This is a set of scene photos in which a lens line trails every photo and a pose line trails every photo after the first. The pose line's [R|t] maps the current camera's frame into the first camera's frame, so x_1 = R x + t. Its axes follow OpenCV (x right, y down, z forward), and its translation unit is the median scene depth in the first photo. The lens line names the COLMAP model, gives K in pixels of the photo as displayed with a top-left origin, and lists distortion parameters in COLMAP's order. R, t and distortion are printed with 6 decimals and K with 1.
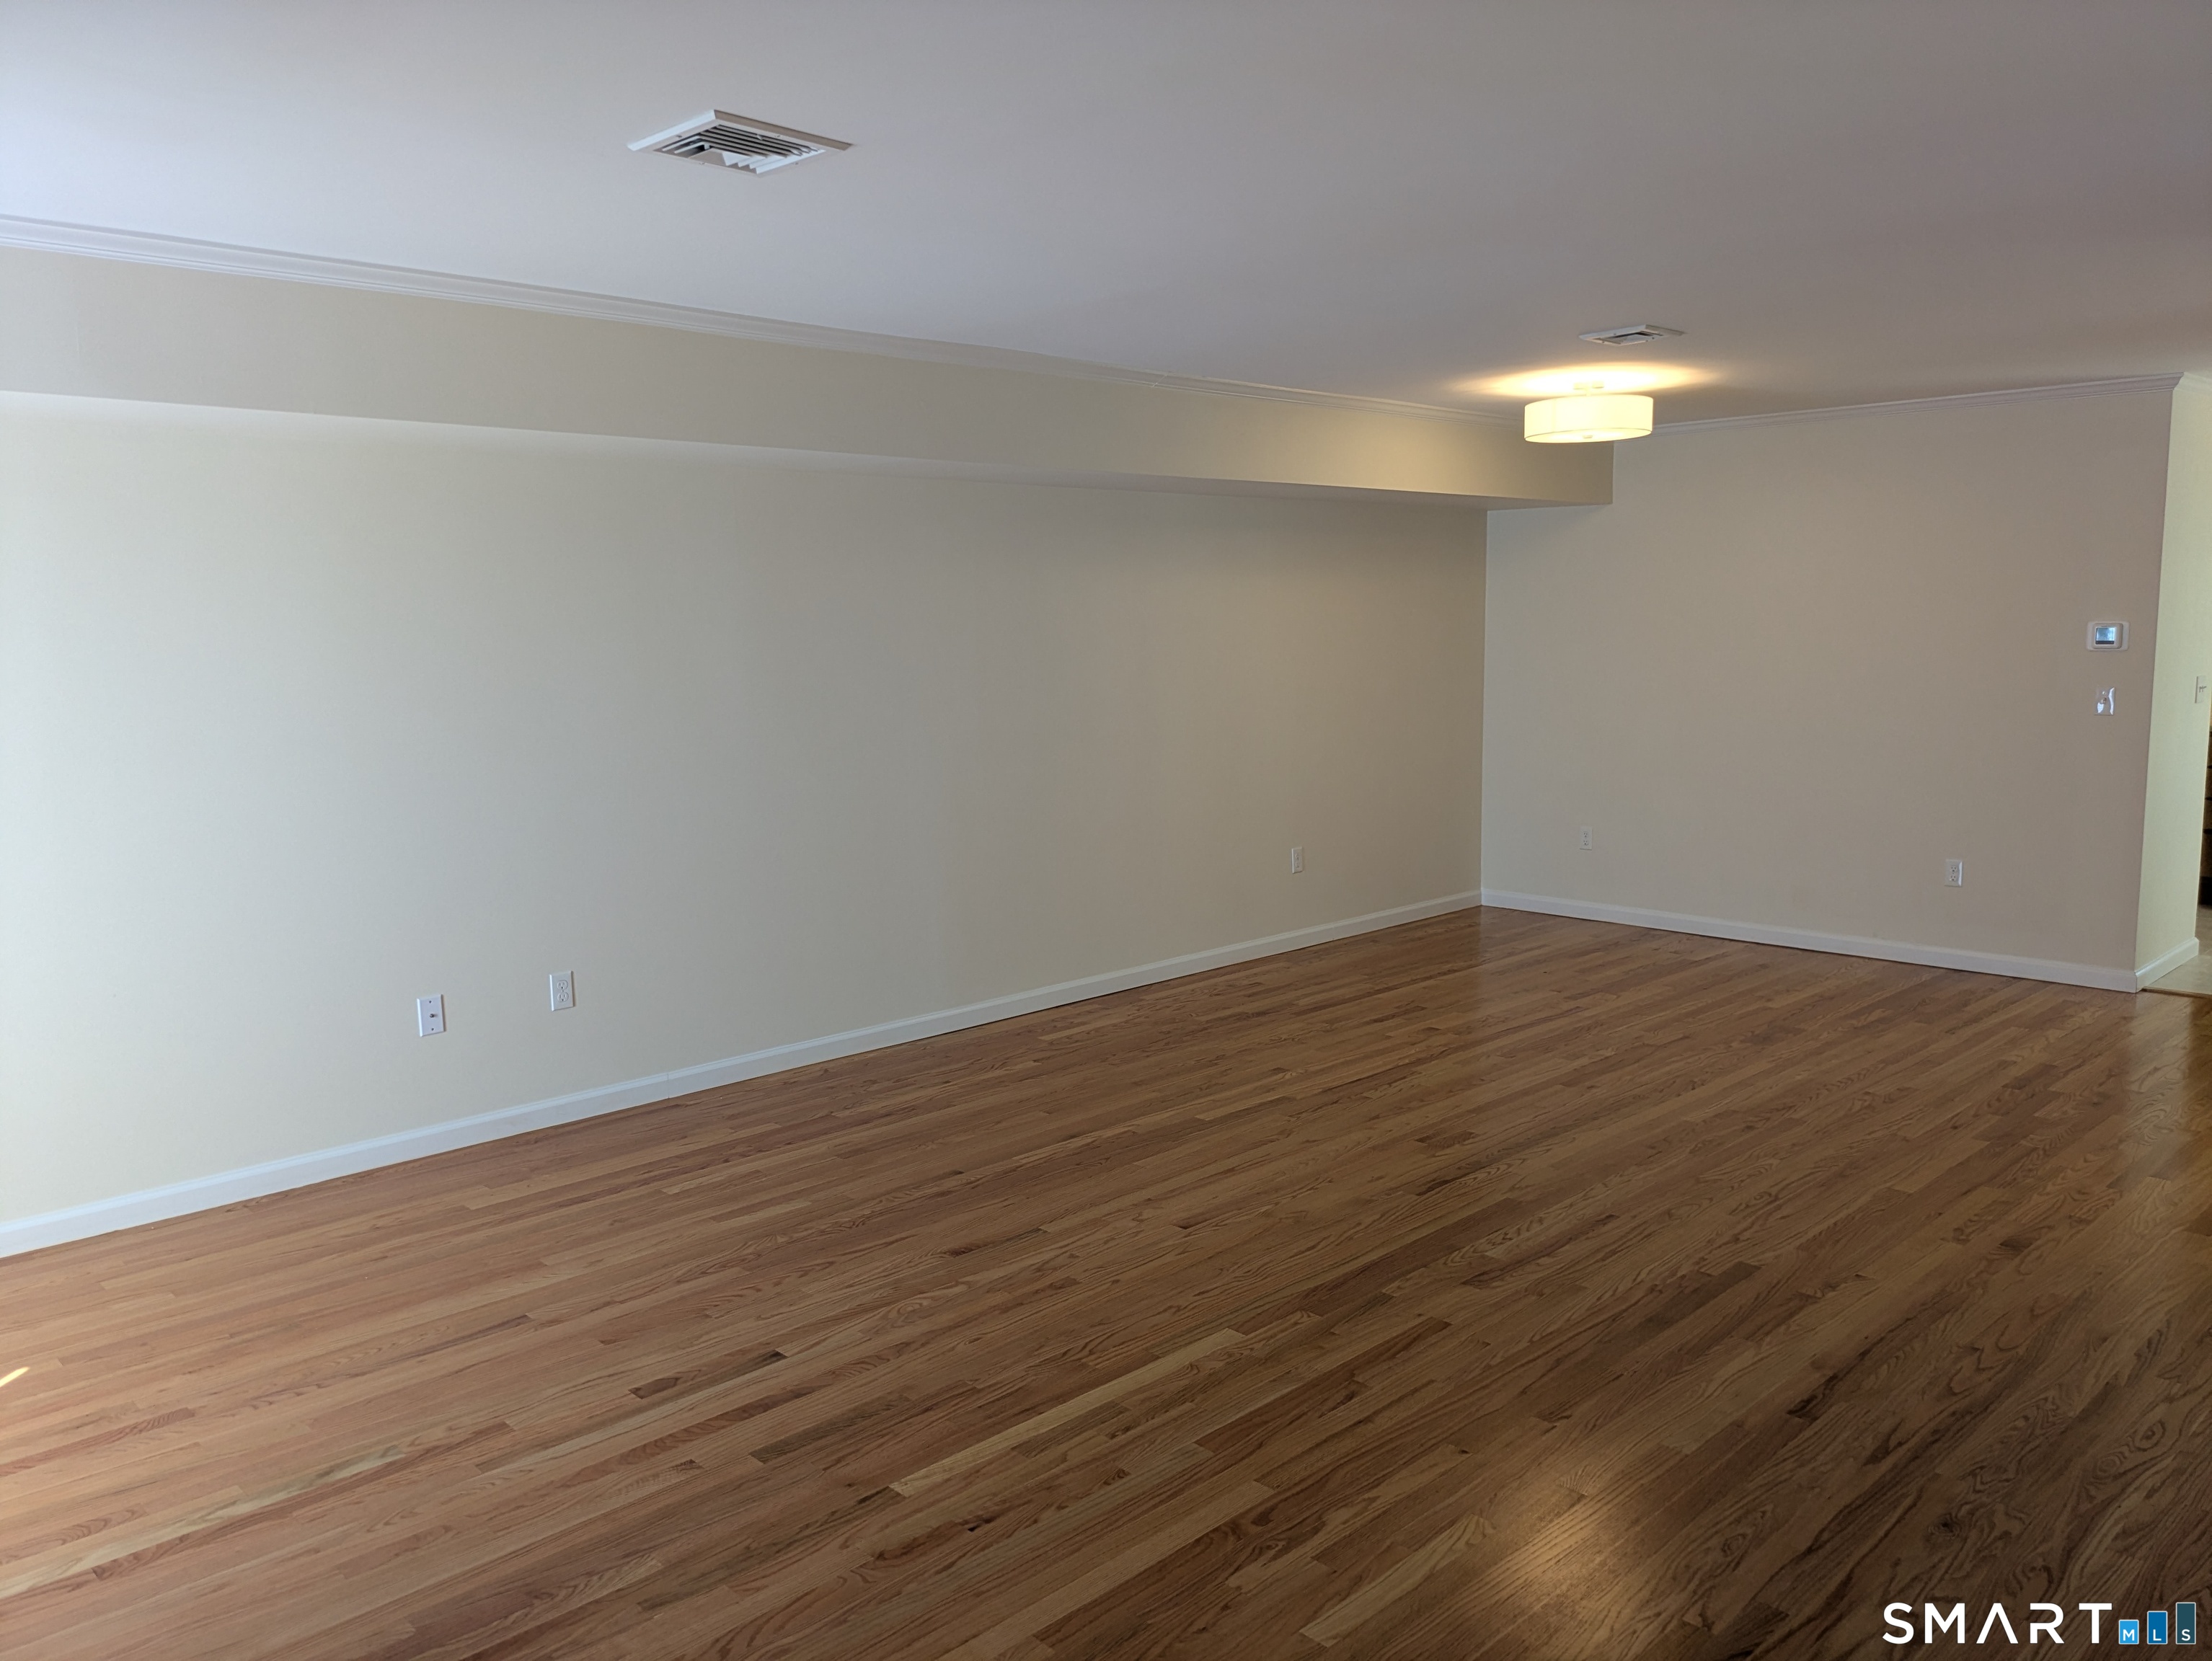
lens RADIAL K [[1641.2, 0, 1091.8], [0, 1641.2, 821.9], [0, 0, 1]] dist [0.067450, -0.073176]
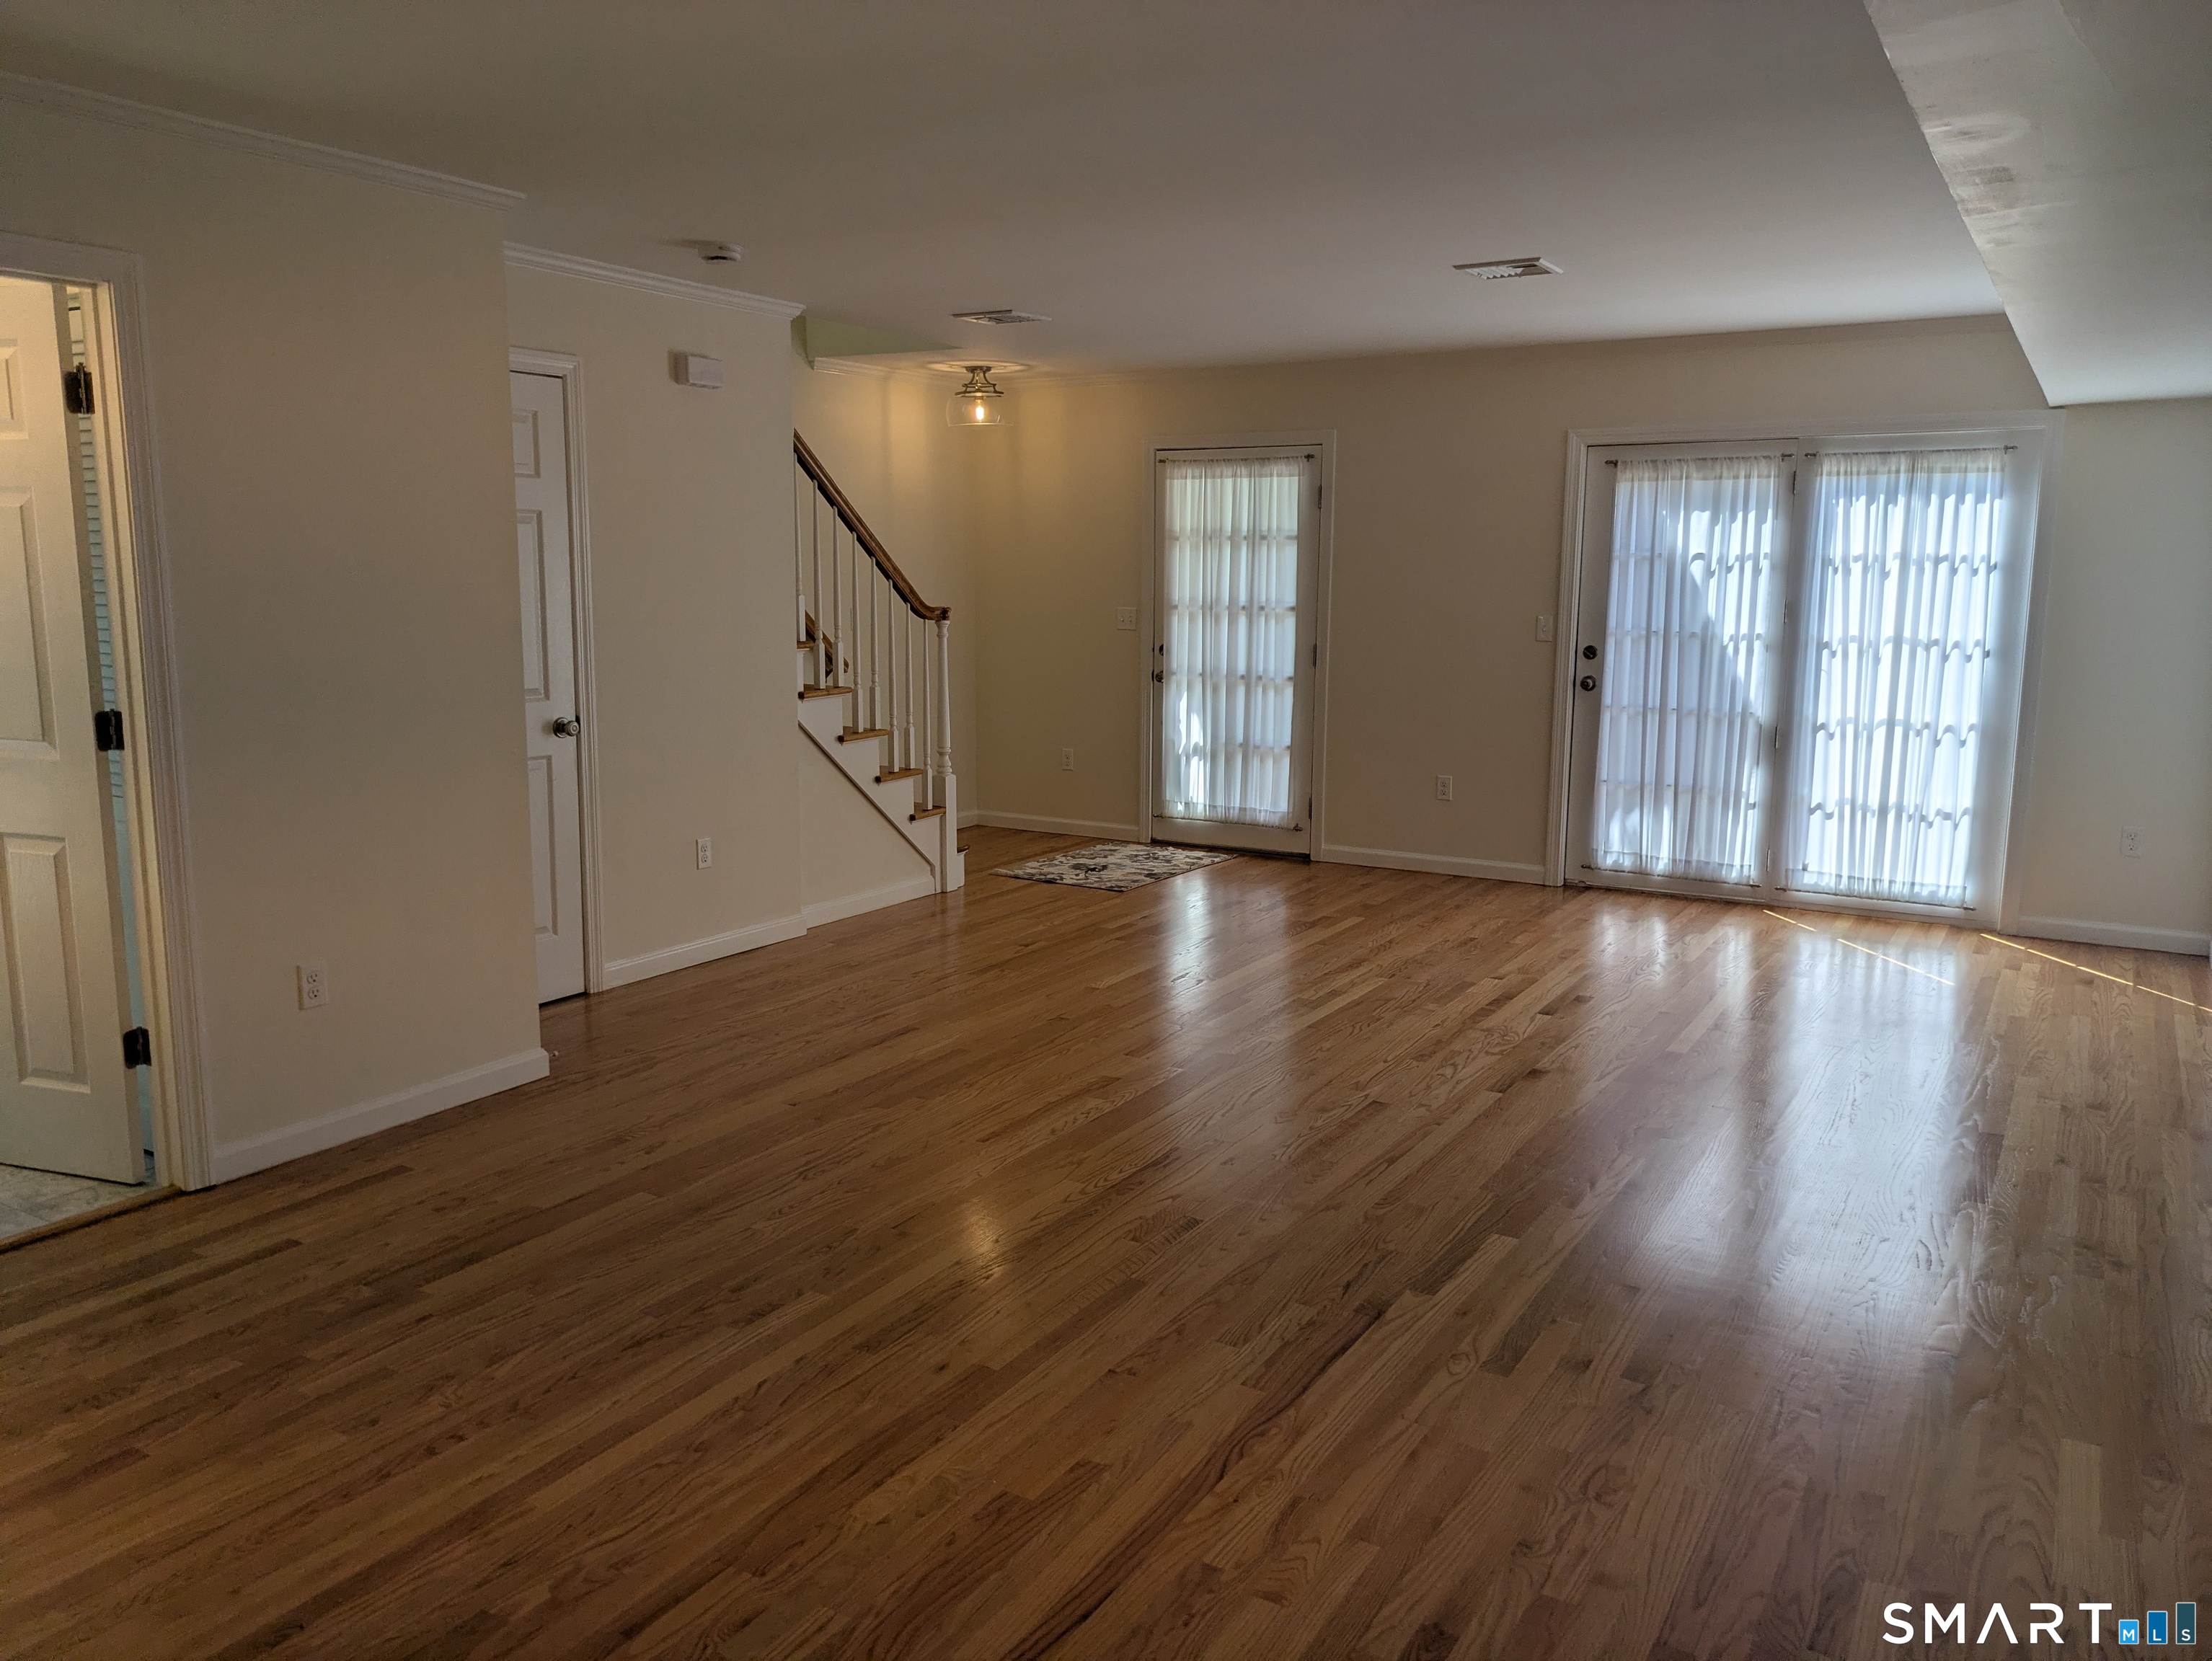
lens RADIAL K [[1654.8, 0, 1101.4], [0, 1654.8, 842.0], [0, 0, 1]] dist [0.052273, -0.052742]
pose [[-0.966875, 0.052937, -0.249699, 0.472634], [-0.022091, 0.957231, 0.288479, -0.215308], [0.254291, 0.284439, -0.924354, 1.838776]]
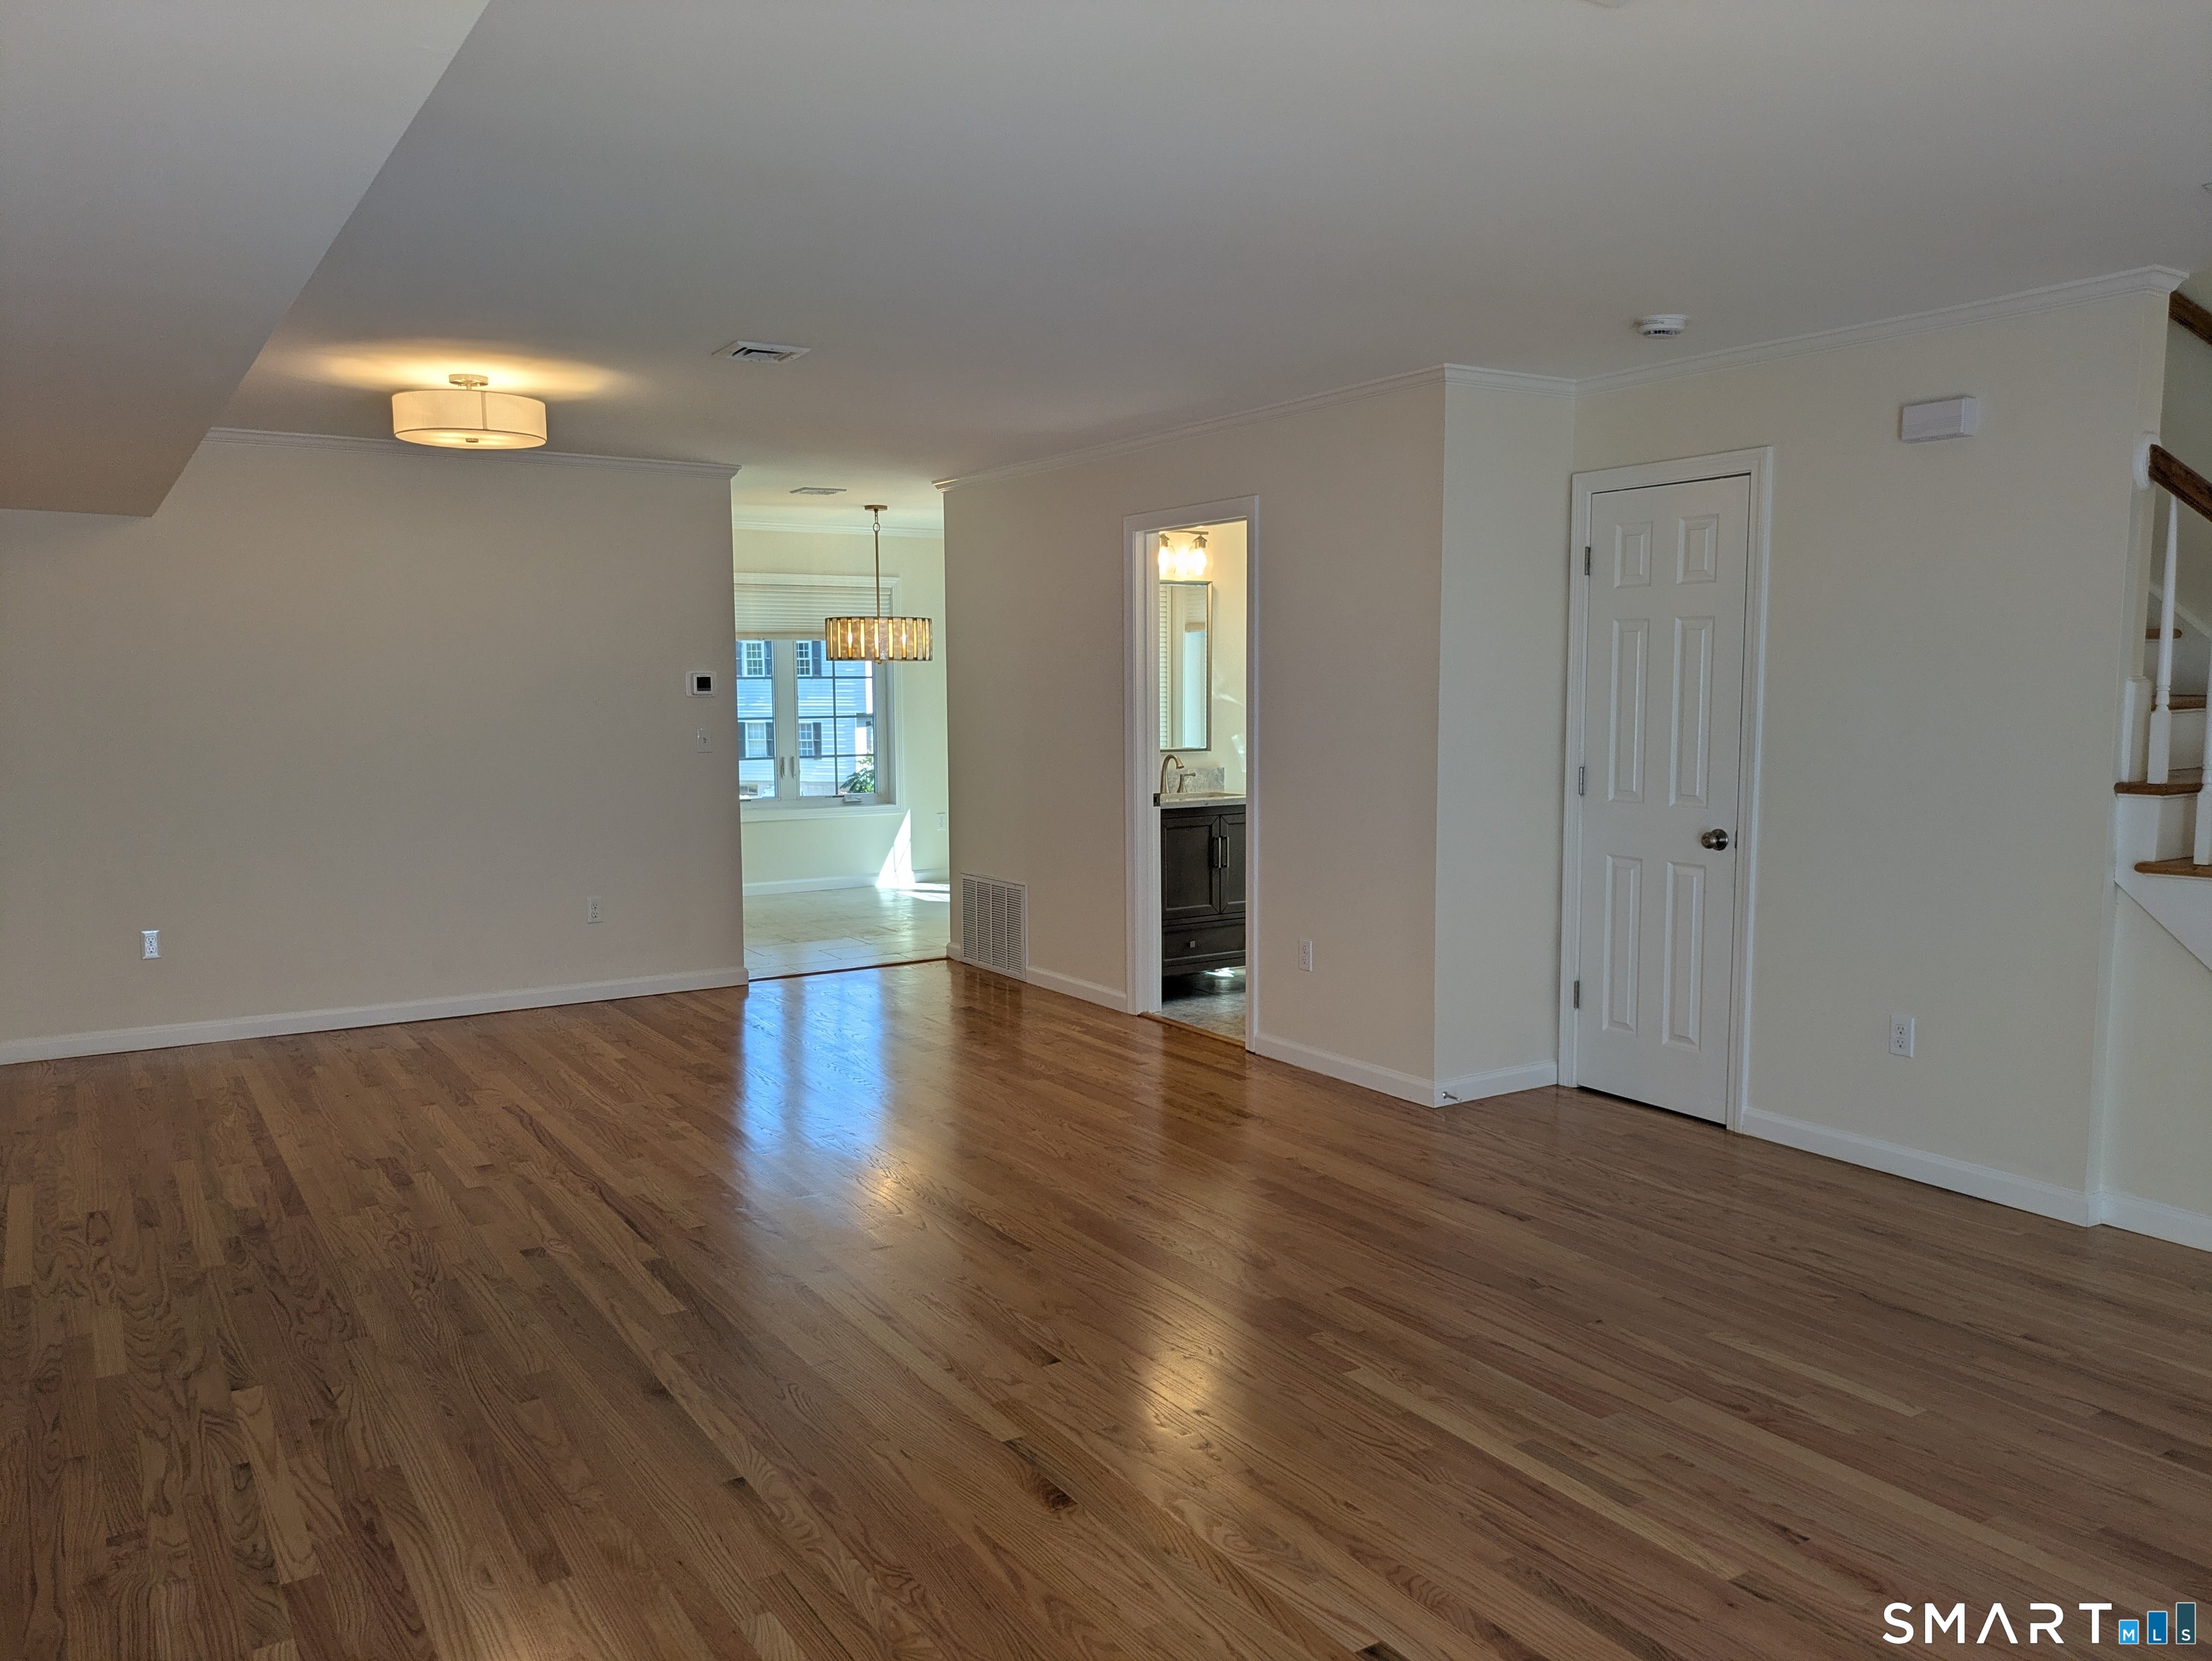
lens RADIAL K [[1641.2, 0, 1091.8], [0, 1641.2, 821.9], [0, 0, 1]] dist [0.067450, -0.073176]
pose [[0.207982, -0.070616, 0.975580, -0.702465], [0.123206, 0.991338, 0.045491, -0.054656], [-0.970342, 0.110736, 0.214880, 0.748644]]
